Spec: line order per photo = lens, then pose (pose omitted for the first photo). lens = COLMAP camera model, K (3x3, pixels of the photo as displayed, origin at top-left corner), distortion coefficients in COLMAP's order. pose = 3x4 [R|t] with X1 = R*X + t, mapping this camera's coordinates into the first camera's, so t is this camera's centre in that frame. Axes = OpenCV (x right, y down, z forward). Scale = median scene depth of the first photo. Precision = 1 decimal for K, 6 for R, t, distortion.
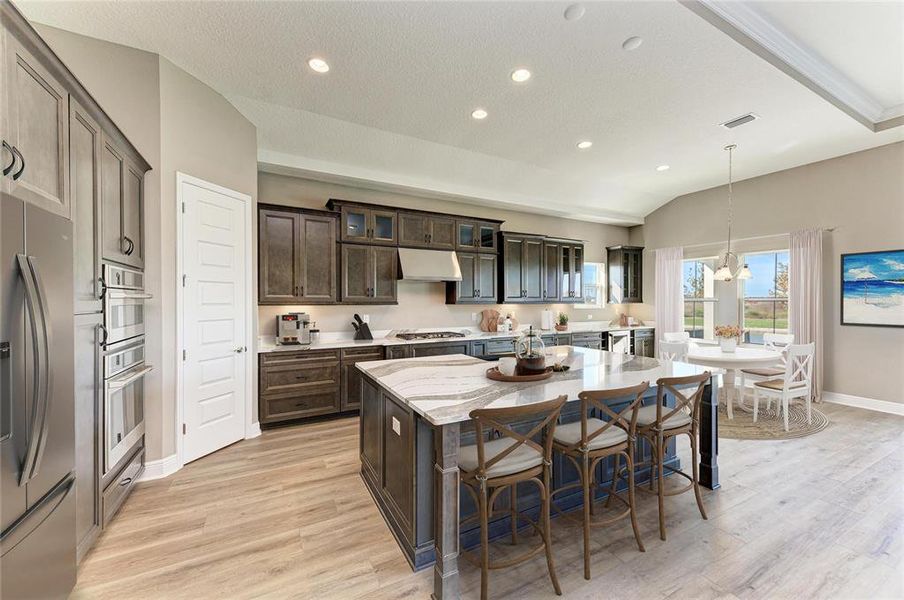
lens RADIAL K [[340.4, 0, 449.5], [0, 340.4, 302.4], [0, 0, 1]] dist [0.002417, 0.000124]
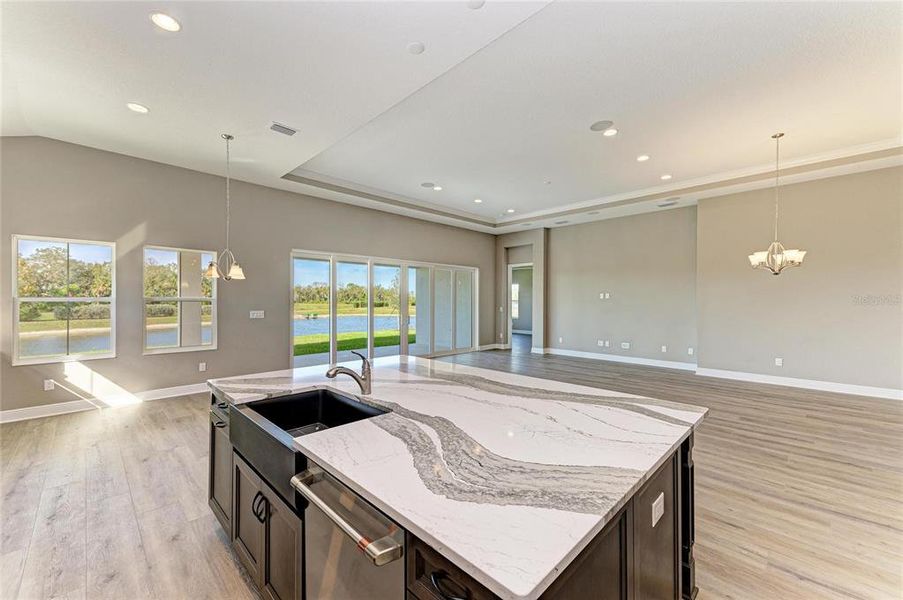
lens RADIAL K [[359.5, 0, 451.5], [0, 359.5, 300.0], [0, 0, 1]] dist [0.000849, 0.000041]
pose [[-0.303908, 0.004163, 0.952692, -0.274913], [0.002677, 0.999990, -0.003515, -0.002843], [-0.952698, 0.001482, -0.303916, 0.646820]]
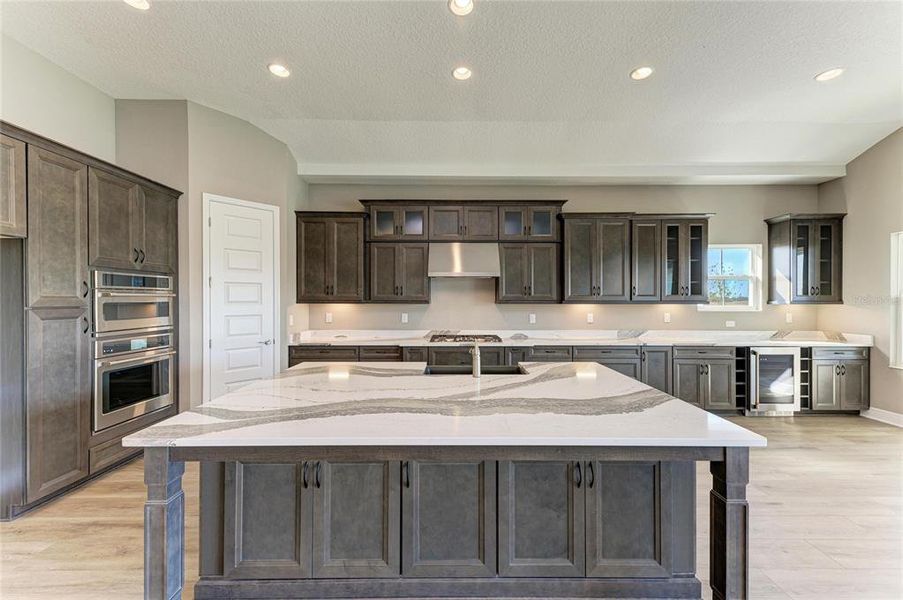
lens RADIAL K [[344.0, 0, 455.3], [0, 344.0, 301.3], [0, 0, 1]] dist [0.008846, -0.000102]
pose [[0.890925, 0.005847, -0.454112, 0.330562], [-0.005019, 0.999983, 0.003029, -0.002905], [0.454122, -0.000420, 0.890939, 0.180081]]
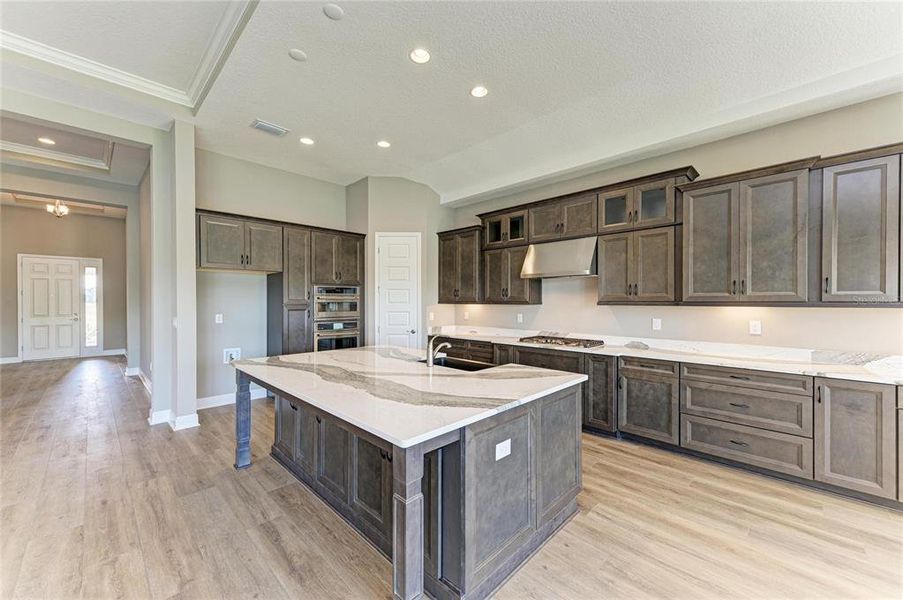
lens RADIAL K [[344.0, 0, 455.3], [0, 344.0, 301.3], [0, 0, 1]] dist [0.008846, -0.000102]
pose [[0.320665, 0.004655, -0.947181, 0.674813], [-0.003880, 0.999986, 0.003601, -0.004639], [0.947185, 0.002520, 0.320678, 0.471865]]
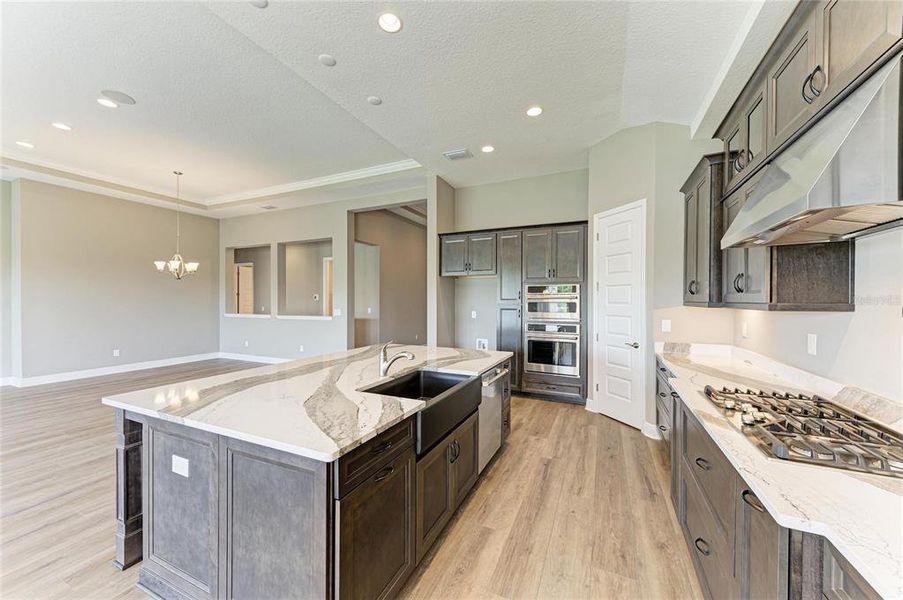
lens RADIAL K [[340.0, 0, 449.0], [0, 340.0, 302.4], [0, 0, 1]] dist [0.002417, 0.000124]
pose [[-0.791879, 0.005277, -0.610655, 0.366778], [-0.001892, 0.999937, 0.011095, -0.006186], [0.610675, 0.009941, -0.791819, 1.049597]]
